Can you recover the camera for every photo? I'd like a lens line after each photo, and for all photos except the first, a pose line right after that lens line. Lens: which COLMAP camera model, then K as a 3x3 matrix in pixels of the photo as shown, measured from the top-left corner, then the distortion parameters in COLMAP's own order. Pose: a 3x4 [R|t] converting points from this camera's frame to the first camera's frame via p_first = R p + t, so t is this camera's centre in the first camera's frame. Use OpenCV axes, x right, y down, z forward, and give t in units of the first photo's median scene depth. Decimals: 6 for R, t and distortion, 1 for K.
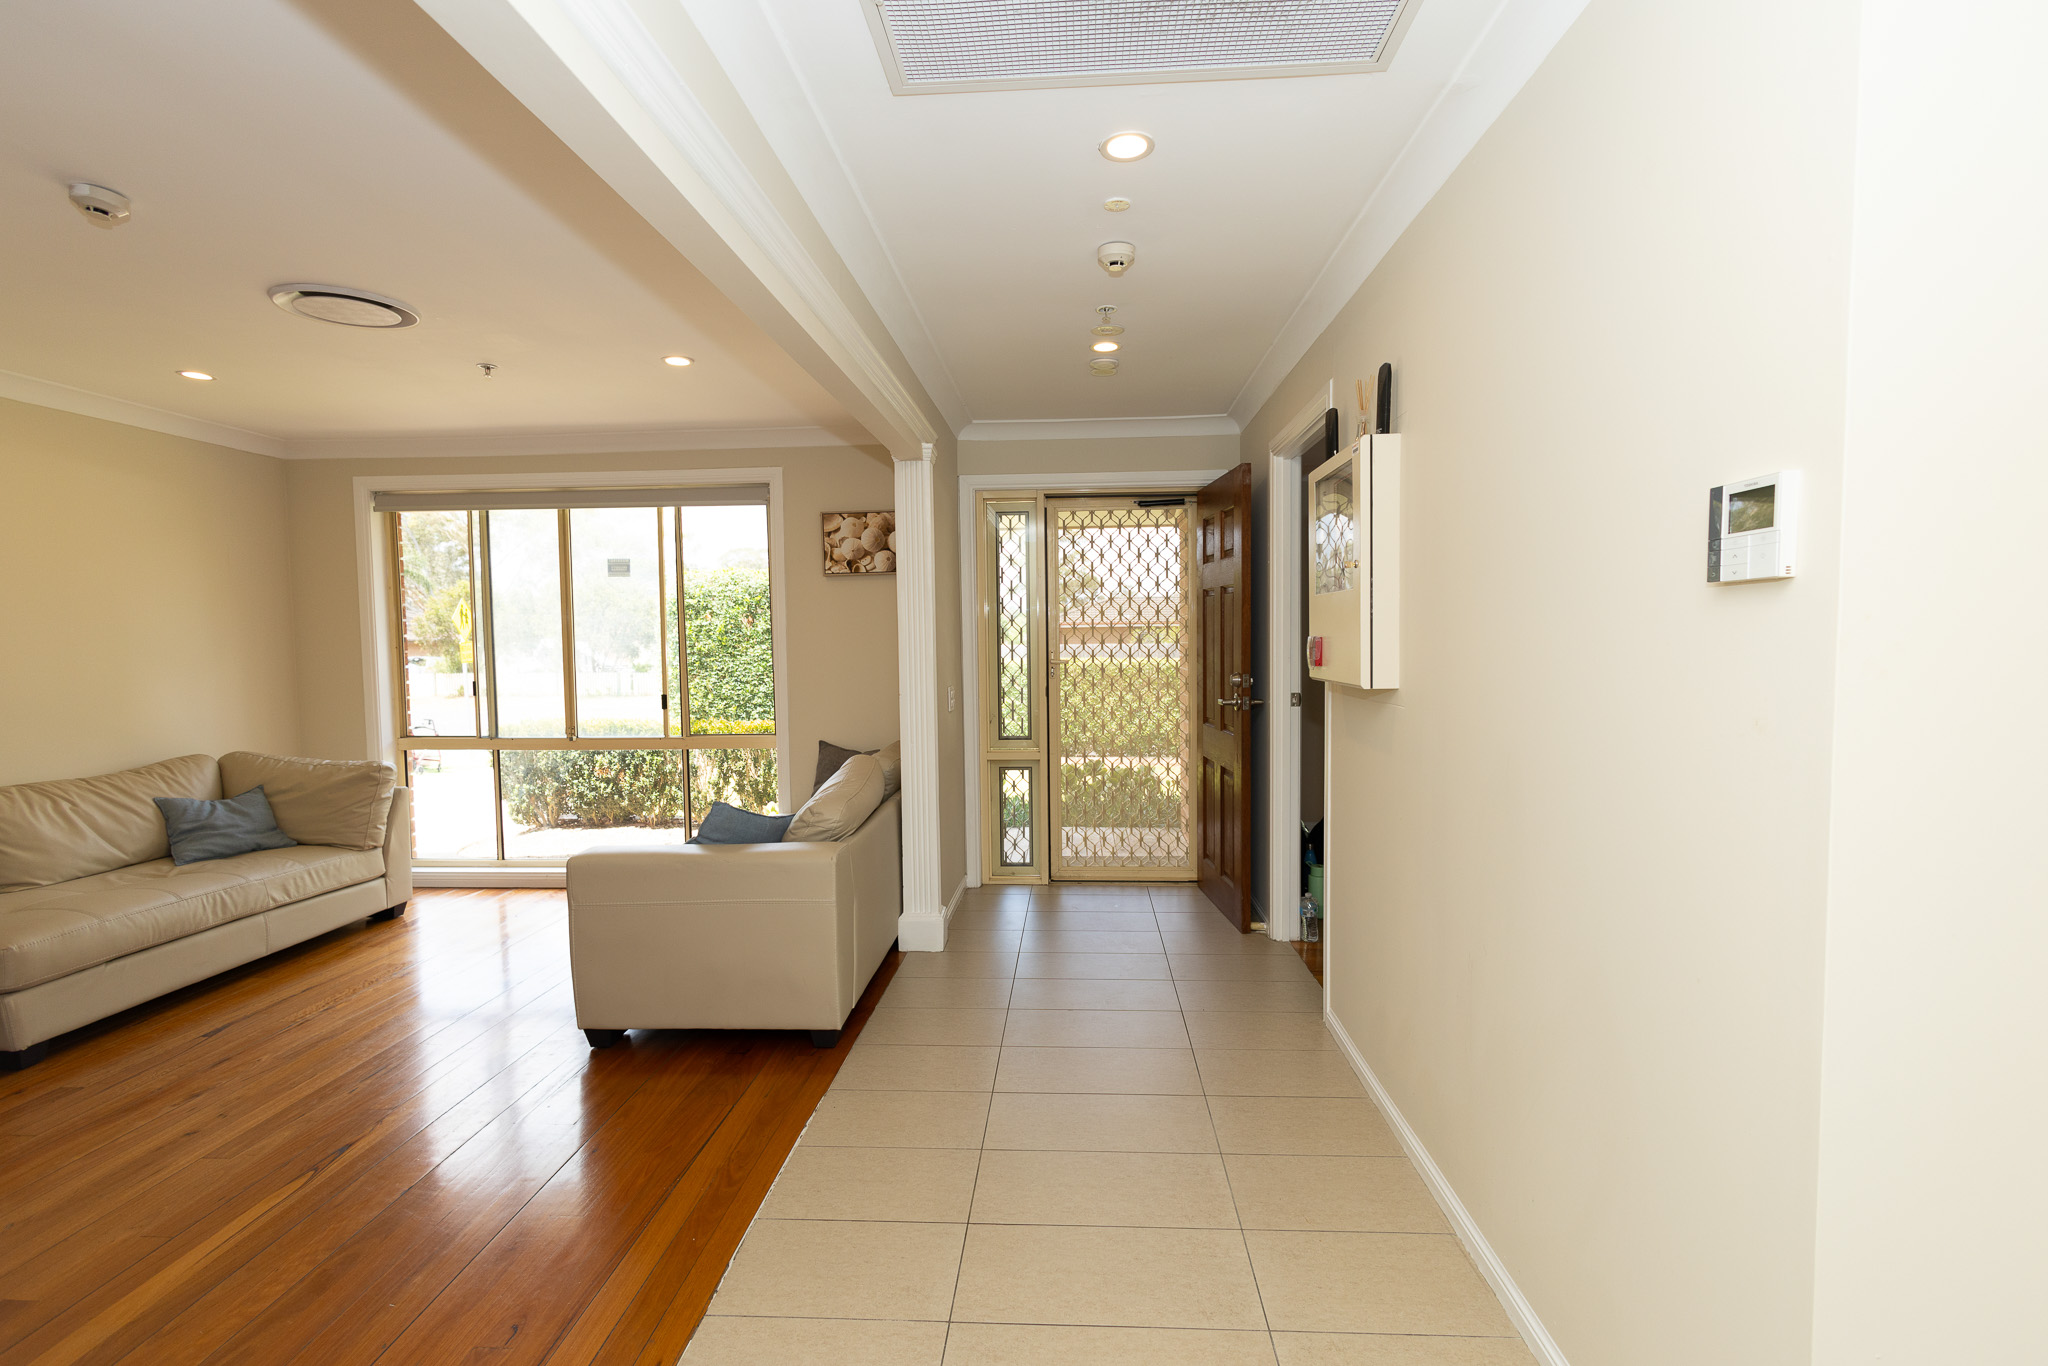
lens RADIAL K [[936.2, 0, 1022.9], [0, 936.2, 682.4], [0, 0, 1]] dist [-0.004152, 0.003766]
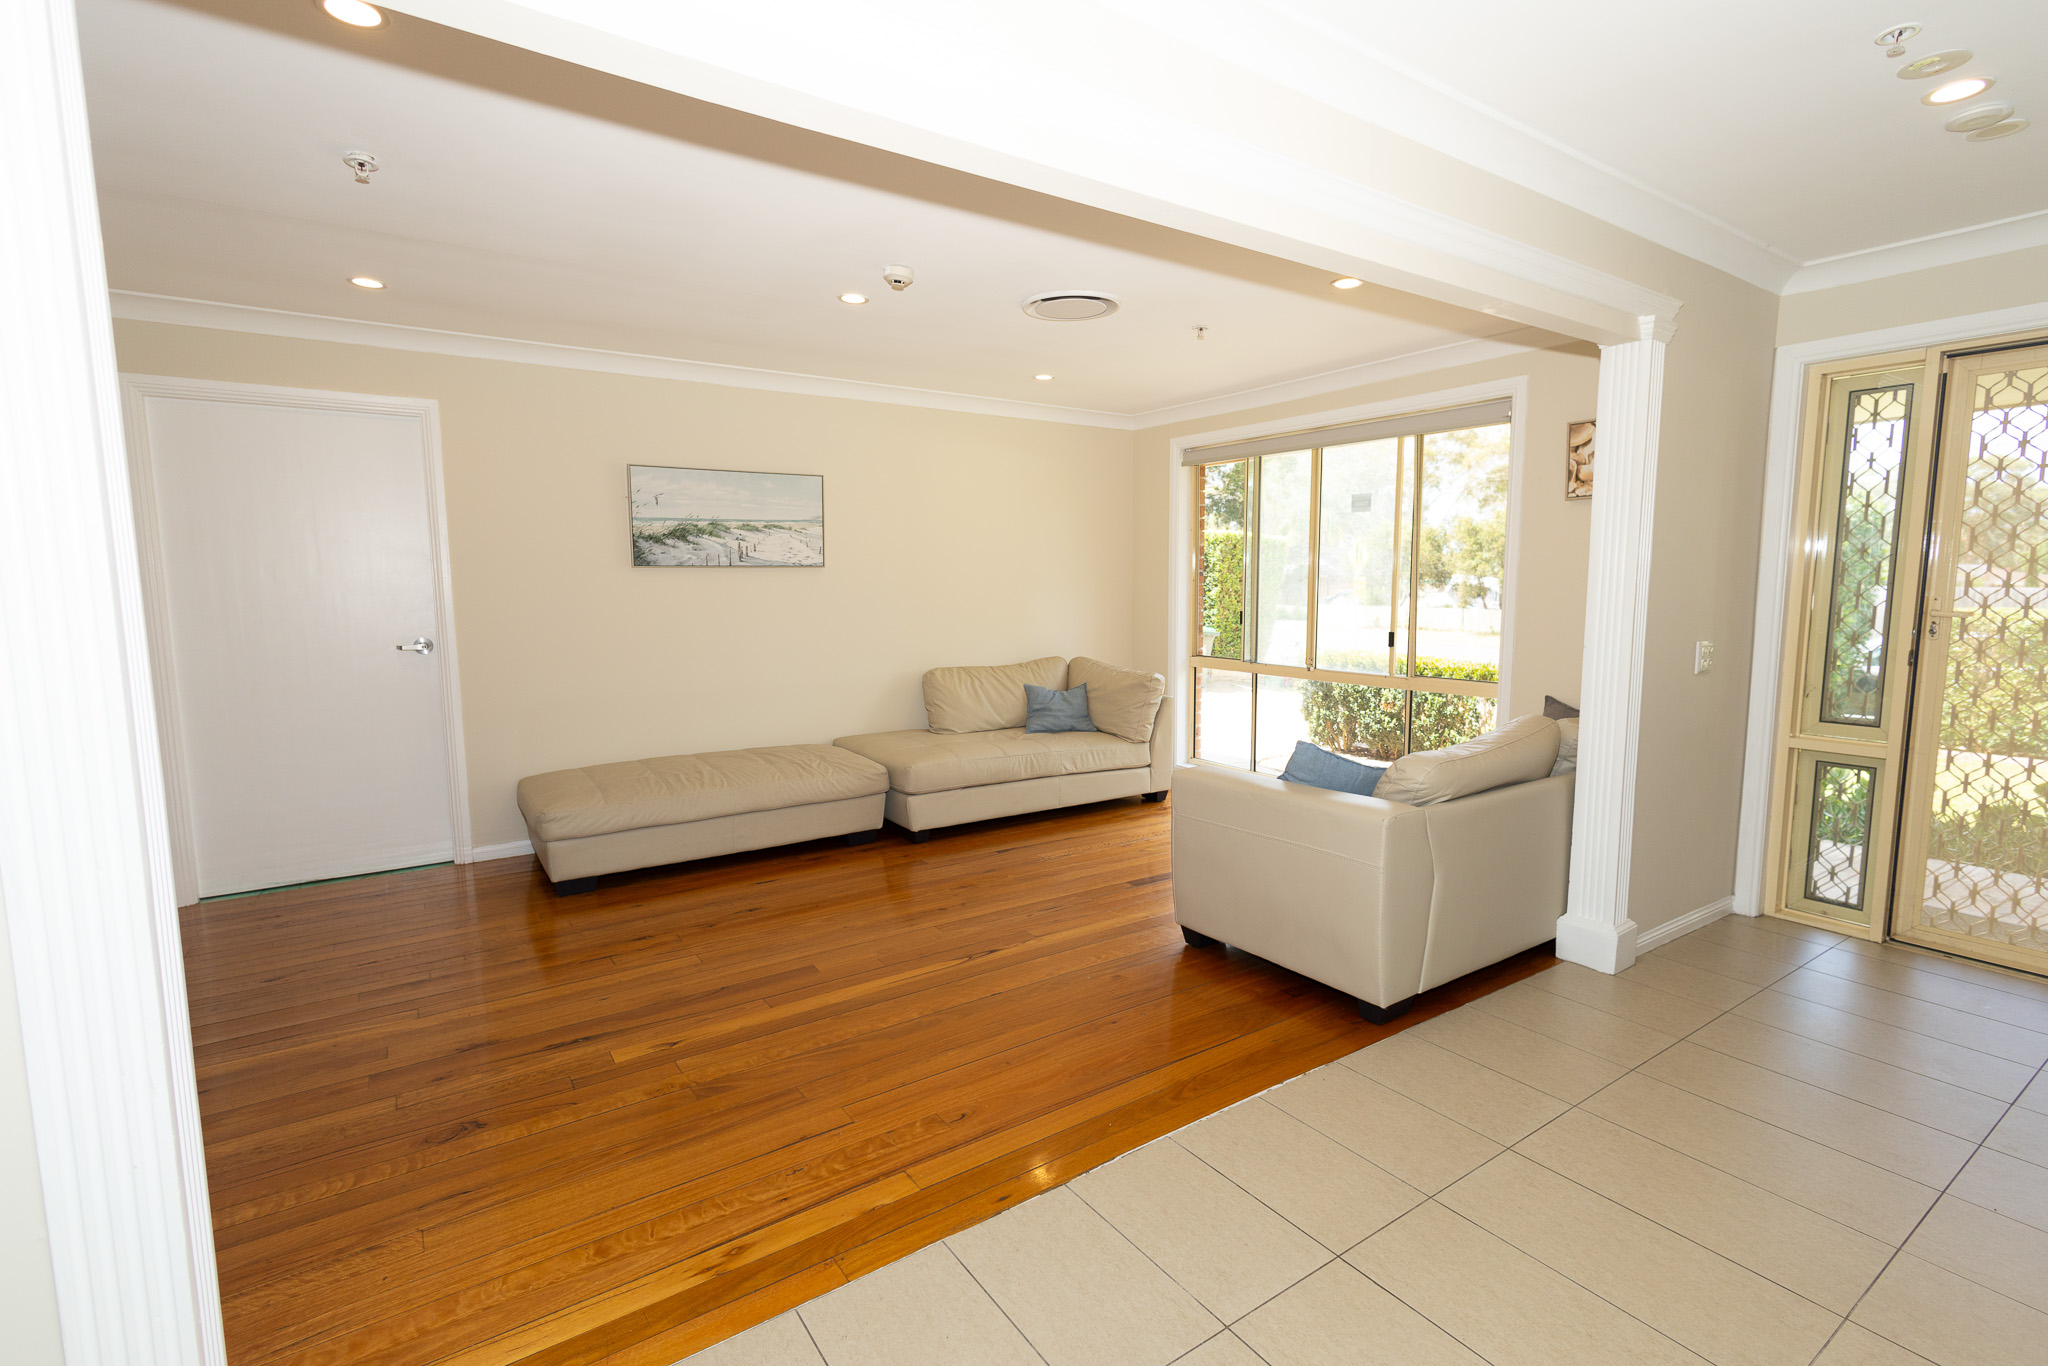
lens RADIAL K [[936.2, 0, 1039.1], [0, 936.2, 685.4], [0, 0, 1]] dist [-0.004152, 0.003766]
pose [[0.618978, 0.098090, -0.779259, 0.177729], [-0.042800, 0.994909, 0.091238, -0.005677], [0.784241, -0.023122, 0.620025, 0.118364]]
